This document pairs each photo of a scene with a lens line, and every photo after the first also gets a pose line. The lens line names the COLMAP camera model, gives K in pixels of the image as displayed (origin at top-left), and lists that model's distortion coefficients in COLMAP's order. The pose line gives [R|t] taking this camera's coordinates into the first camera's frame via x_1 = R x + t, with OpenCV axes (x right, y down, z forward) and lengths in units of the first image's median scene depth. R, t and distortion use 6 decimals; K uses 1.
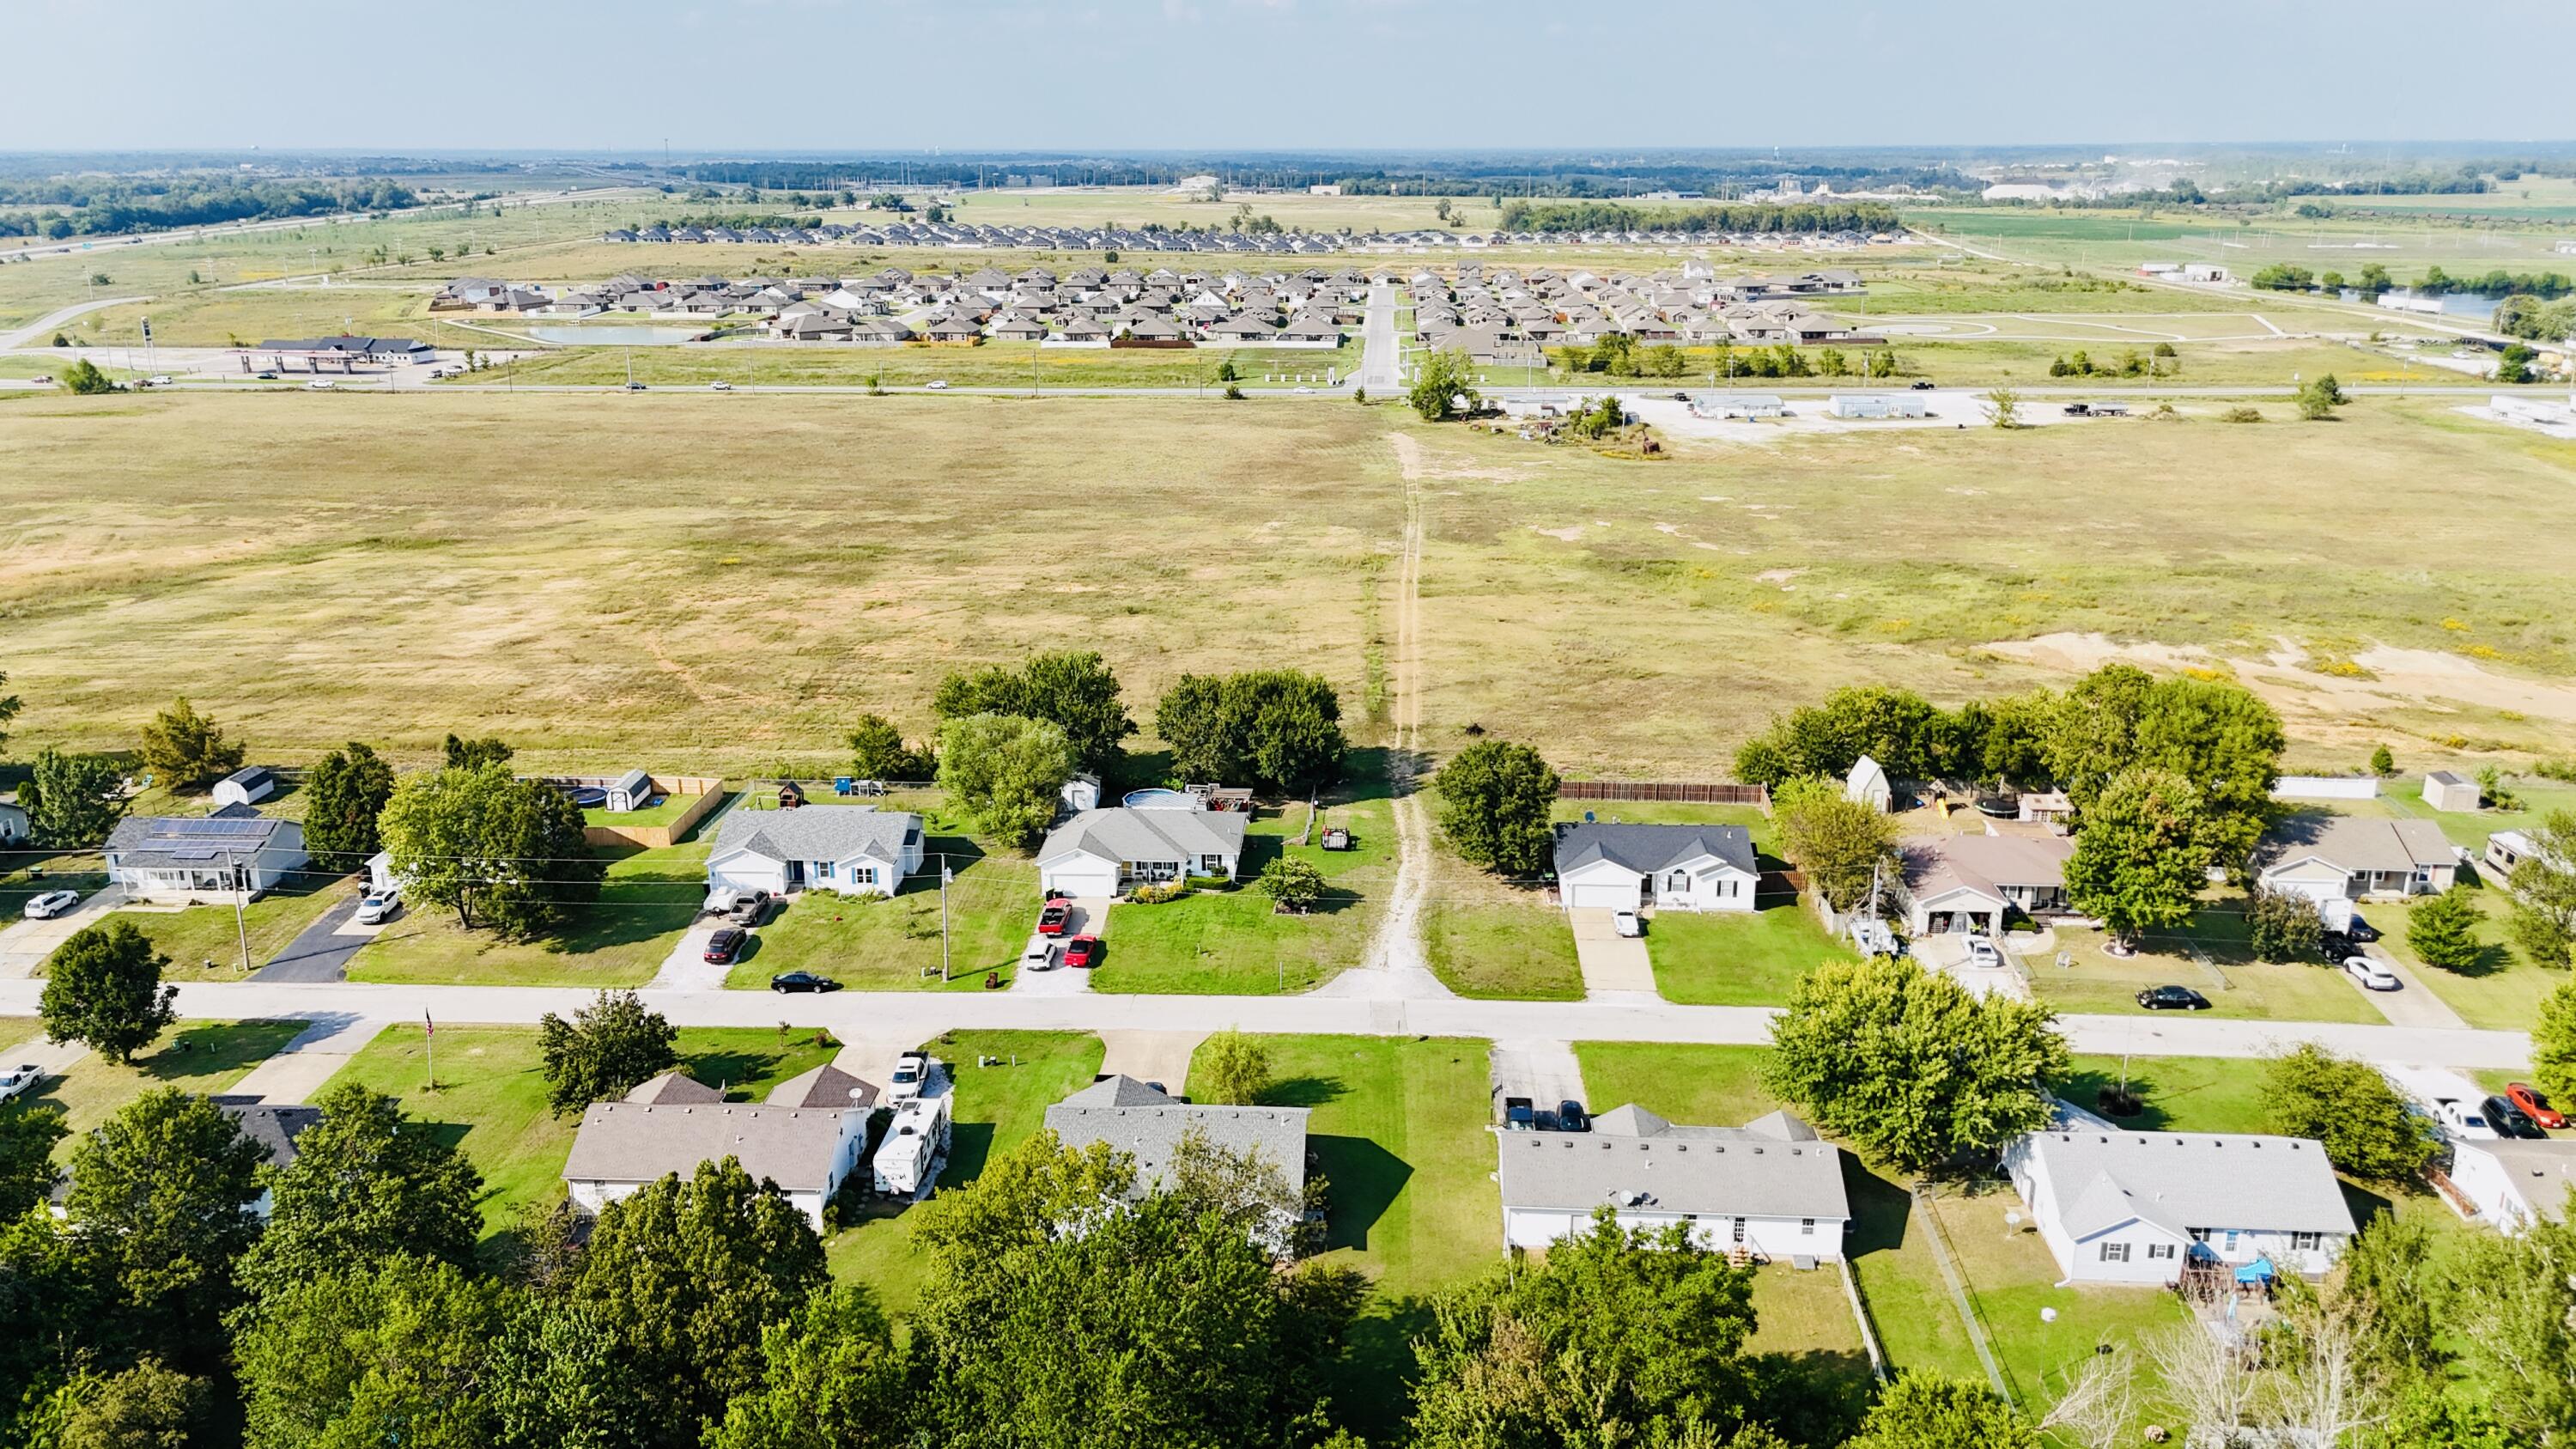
lens RADIAL K [[1893.4, 0, 1294.1], [0, 1893.4, 716.9], [0, 0, 1]] dist [0.090553, -0.094252]
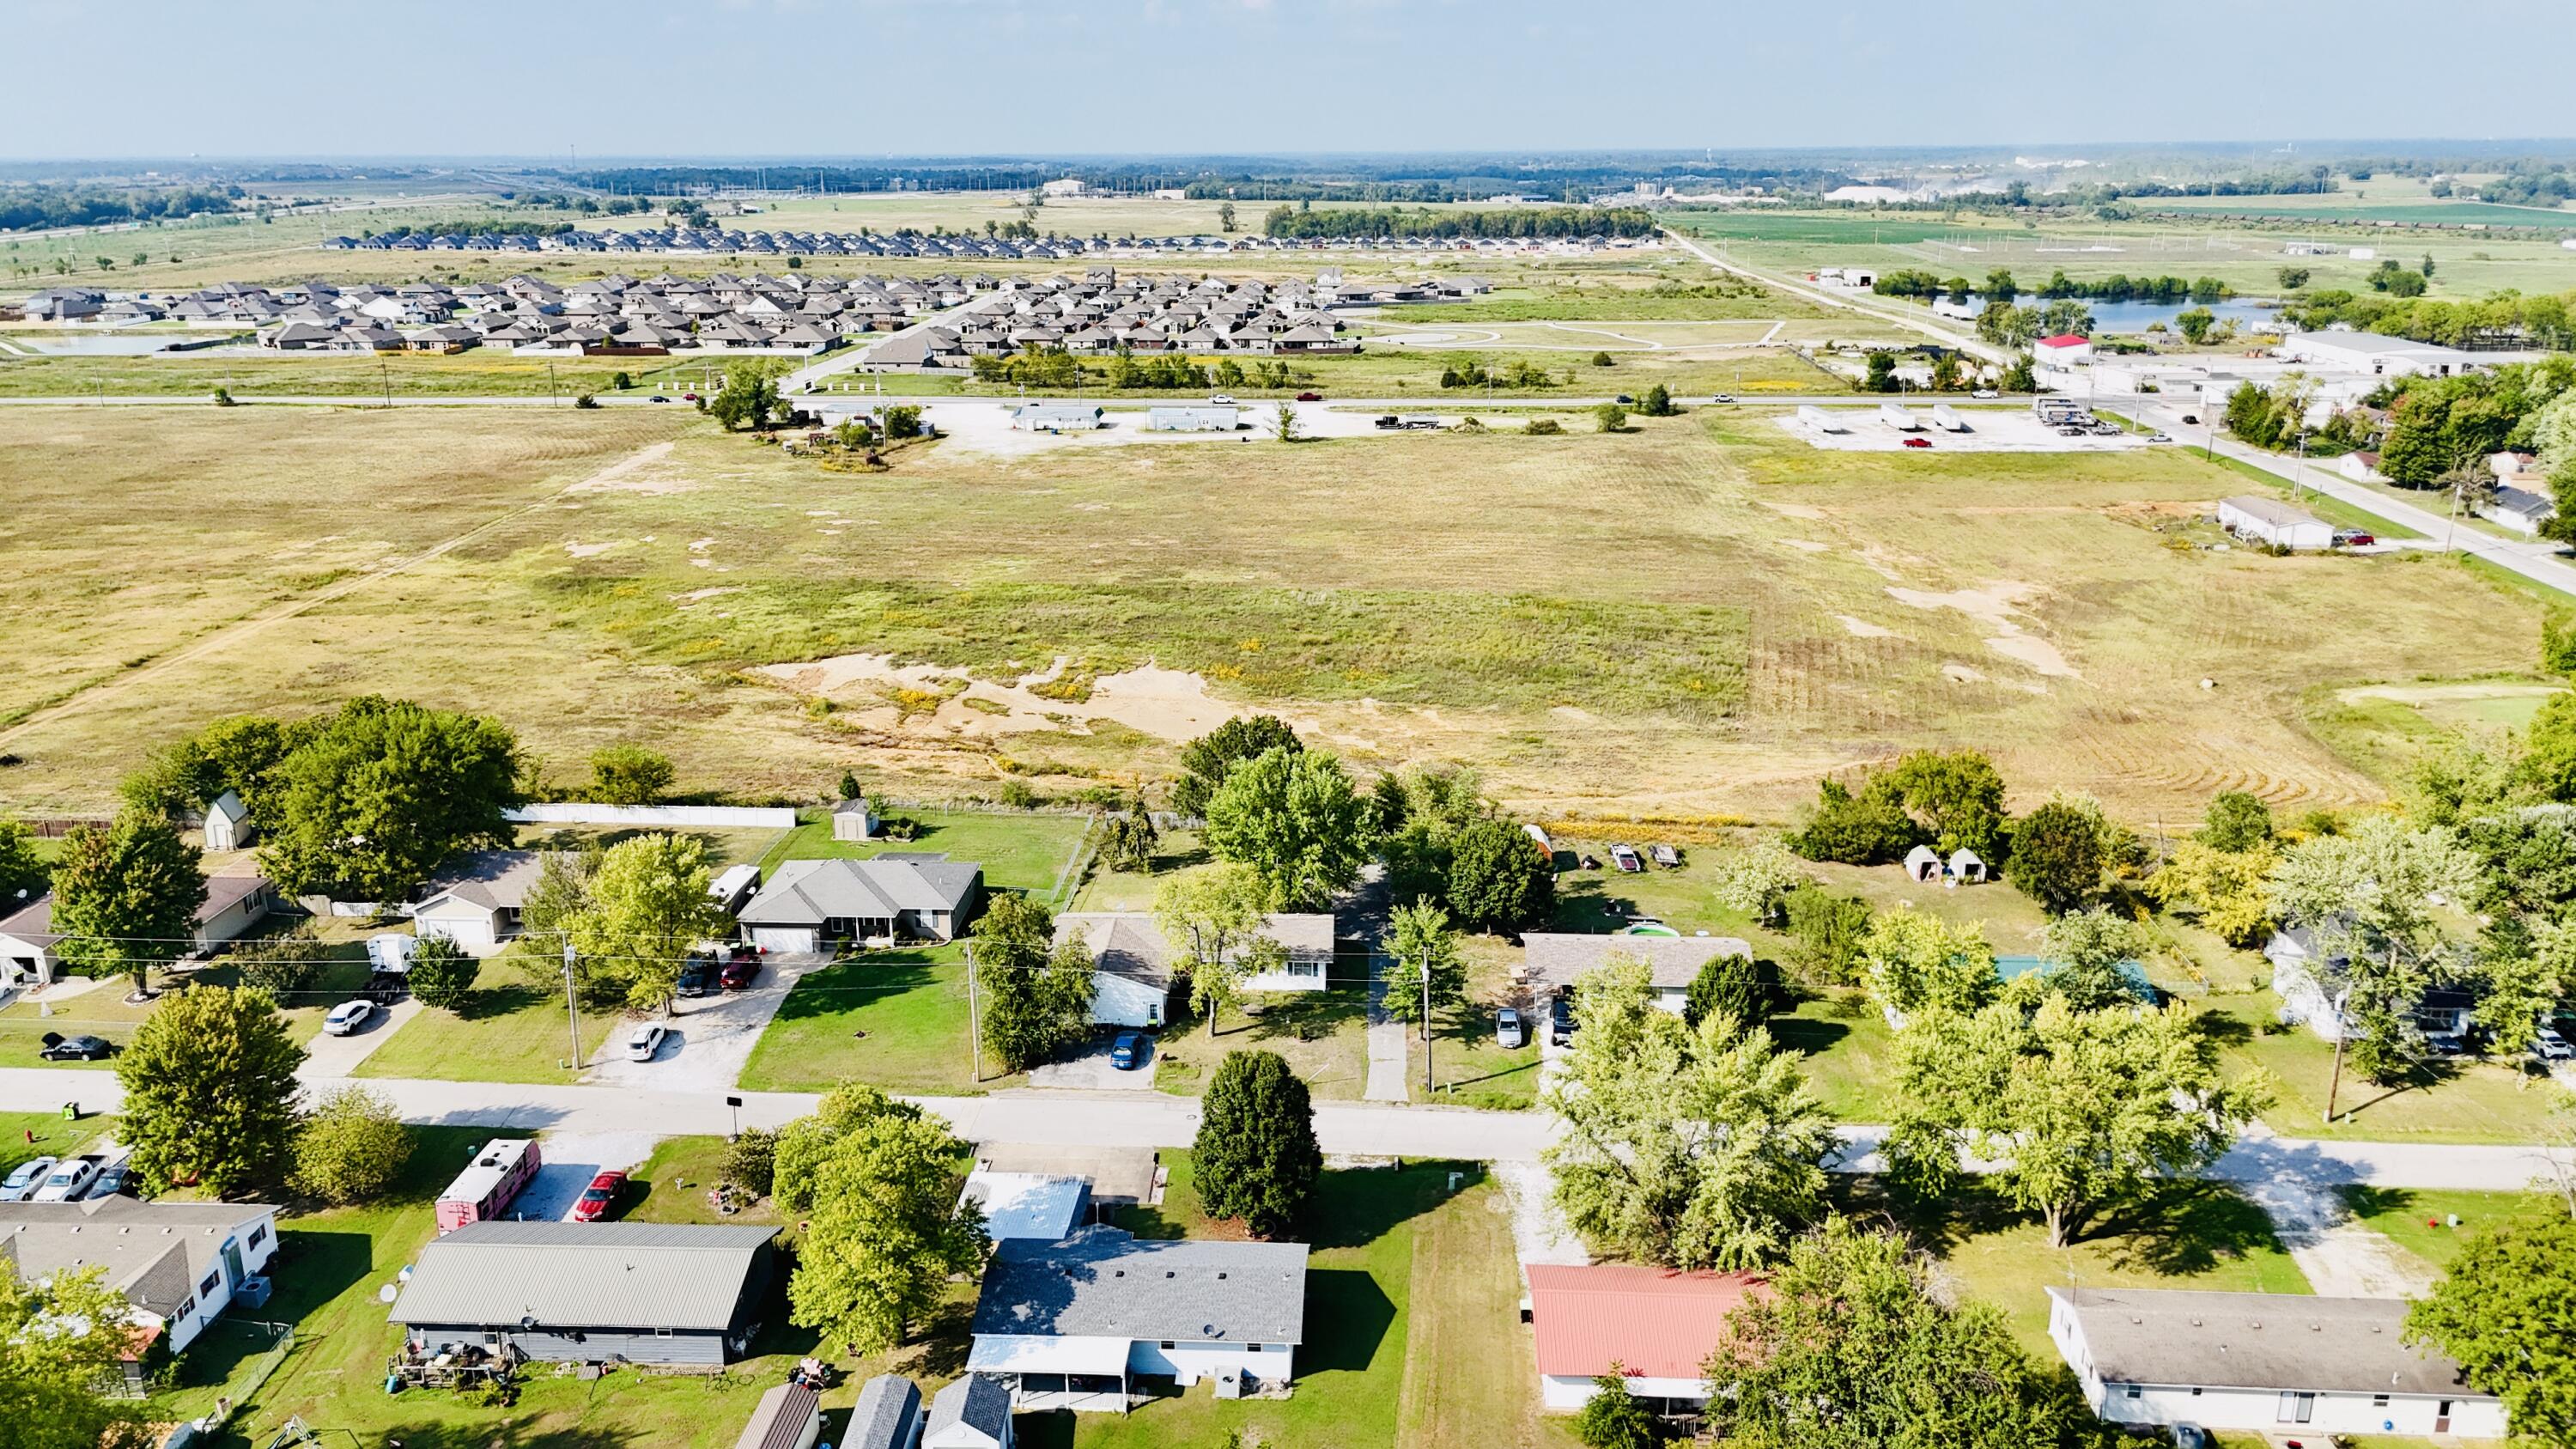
lens RADIAL K [[1893.4, 0, 1294.1], [0, 1893.4, 716.9], [0, 0, 1]] dist [0.090553, -0.094252]
pose [[0.999917, -0.007319, 0.010643, 0.118552], [0.007334, 0.999972, -0.001444, -0.001627], [-0.010632, 0.001522, 0.999942, 0.003068]]
